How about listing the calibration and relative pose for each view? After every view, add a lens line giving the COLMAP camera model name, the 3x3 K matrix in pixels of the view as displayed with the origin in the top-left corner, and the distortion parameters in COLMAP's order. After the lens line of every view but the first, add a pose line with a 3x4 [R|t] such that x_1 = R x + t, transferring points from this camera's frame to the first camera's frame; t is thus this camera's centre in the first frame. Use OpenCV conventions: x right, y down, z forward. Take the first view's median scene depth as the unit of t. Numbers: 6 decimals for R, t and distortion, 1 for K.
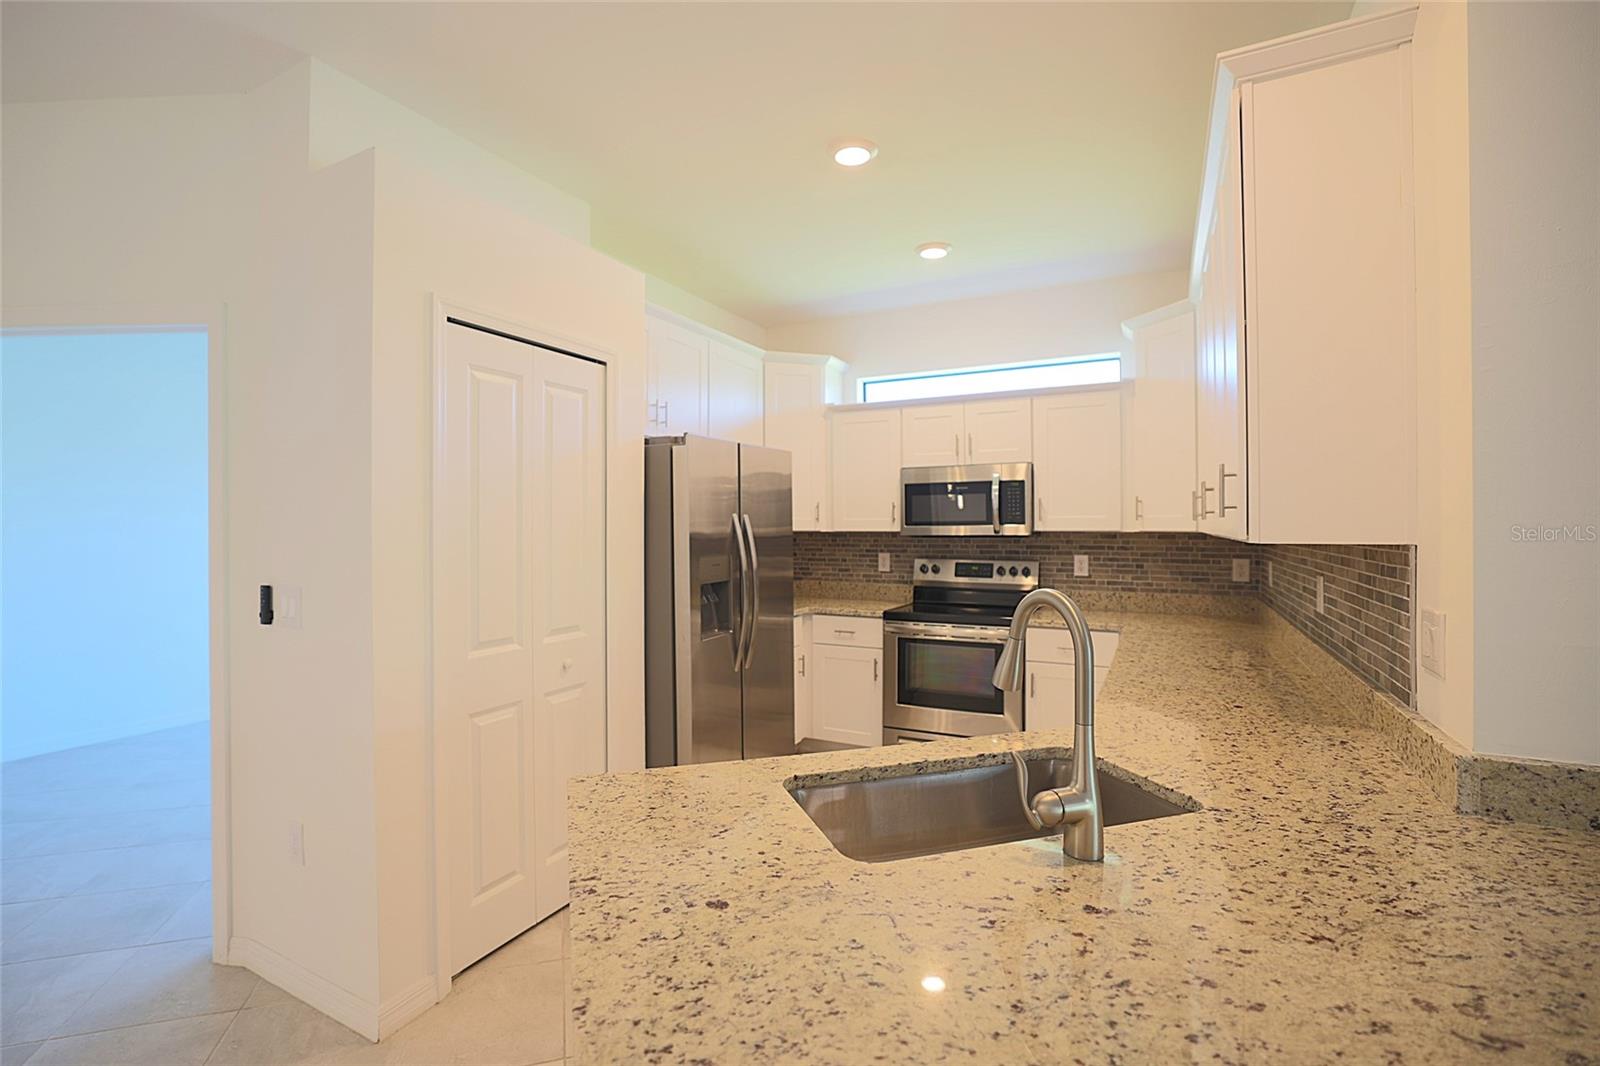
lens RADIAL K [[721.6, 0, 780.4], [0, 721.6, 531.4], [0, 0, 1]] dist [-0.049144, 0.019387]
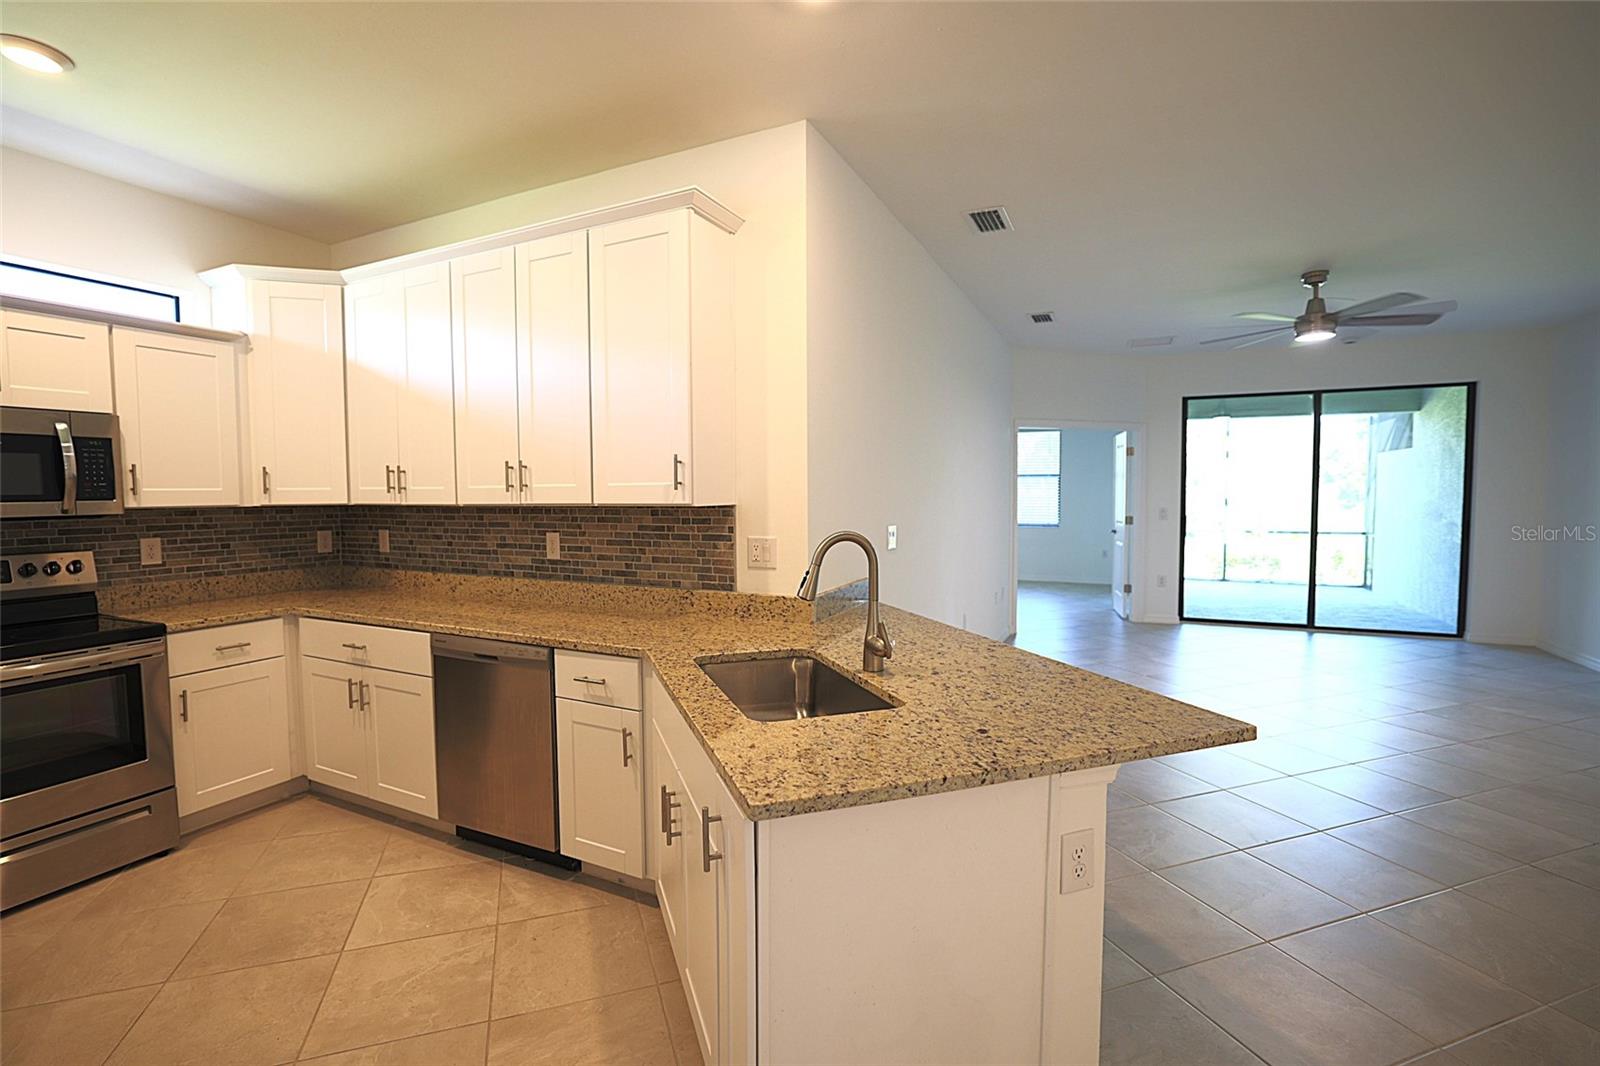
lens RADIAL K [[721.6, 0, 780.4], [0, 721.6, 531.4], [0, 0, 1]] dist [-0.049144, 0.019387]
pose [[-0.025690, -0.052972, 0.998266, -0.384846], [0.016915, 0.998429, 0.053416, -0.003979], [-0.999527, 0.018258, -0.024754, 0.344980]]
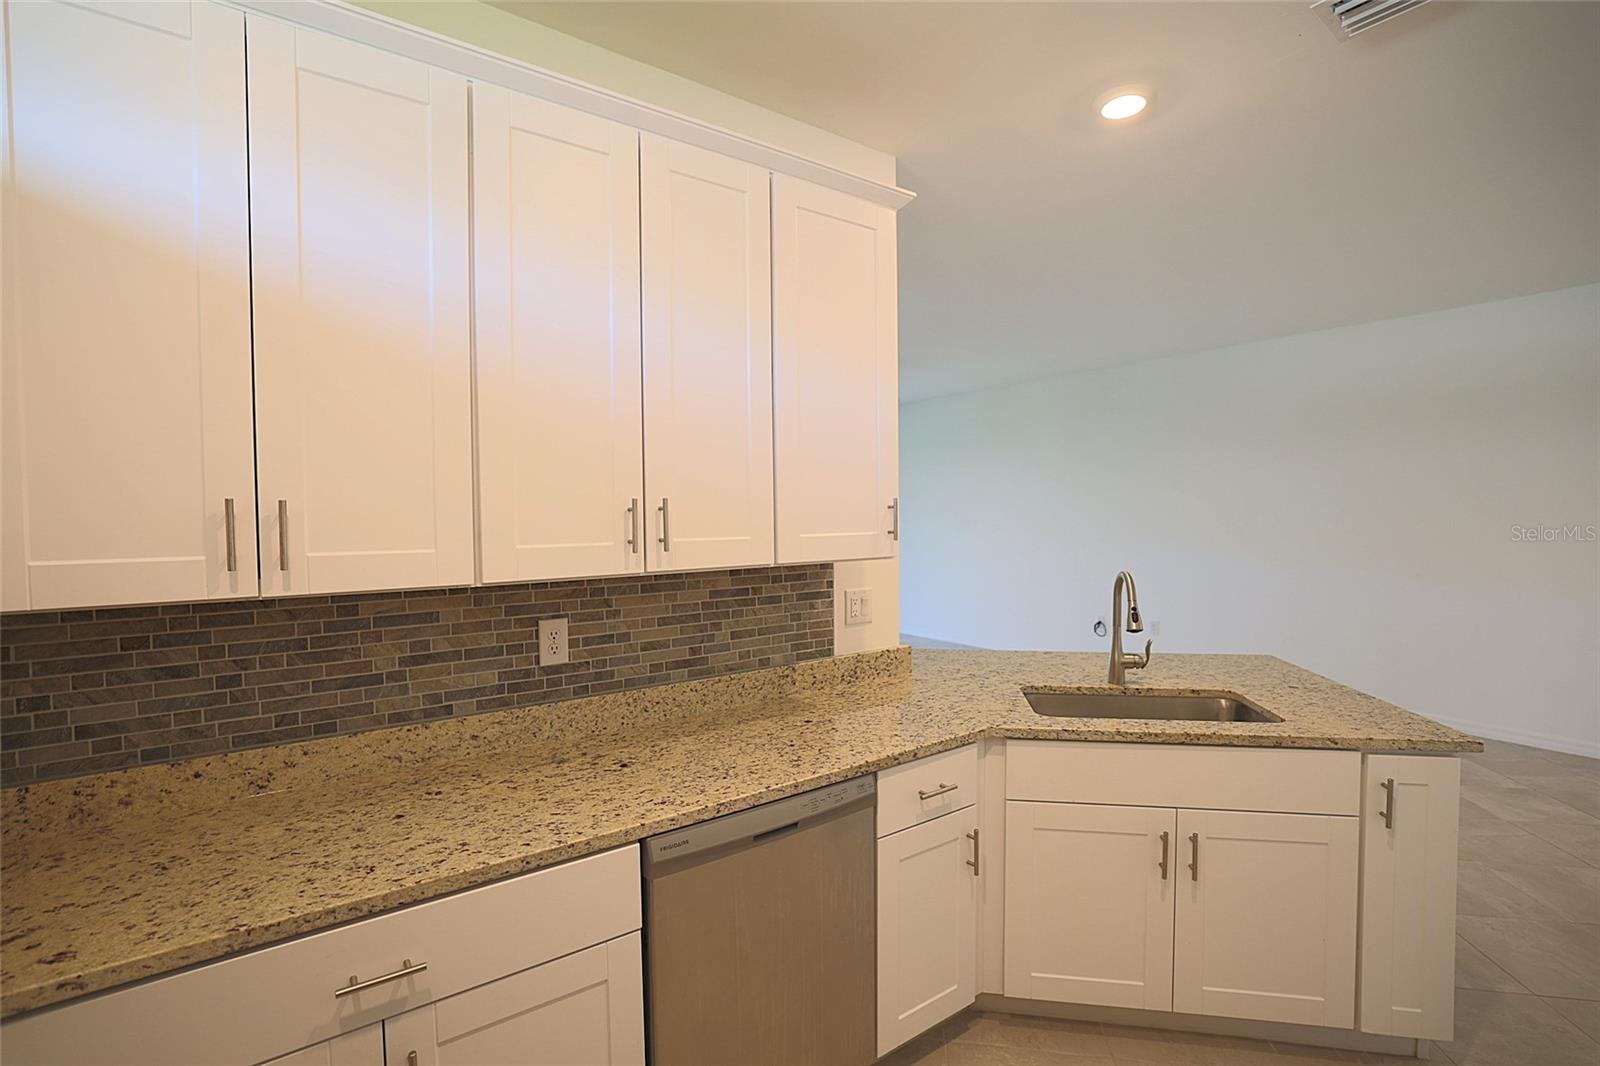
lens RADIAL K [[721.6, 0, 780.4], [0, 721.6, 531.4], [0, 0, 1]] dist [-0.049144, 0.019387]
pose [[-0.892189, 0.001164, 0.451660, 0.068699], [0.018433, 0.999257, 0.033836, -0.032996], [-0.451286, 0.038514, -0.891548, 0.909215]]
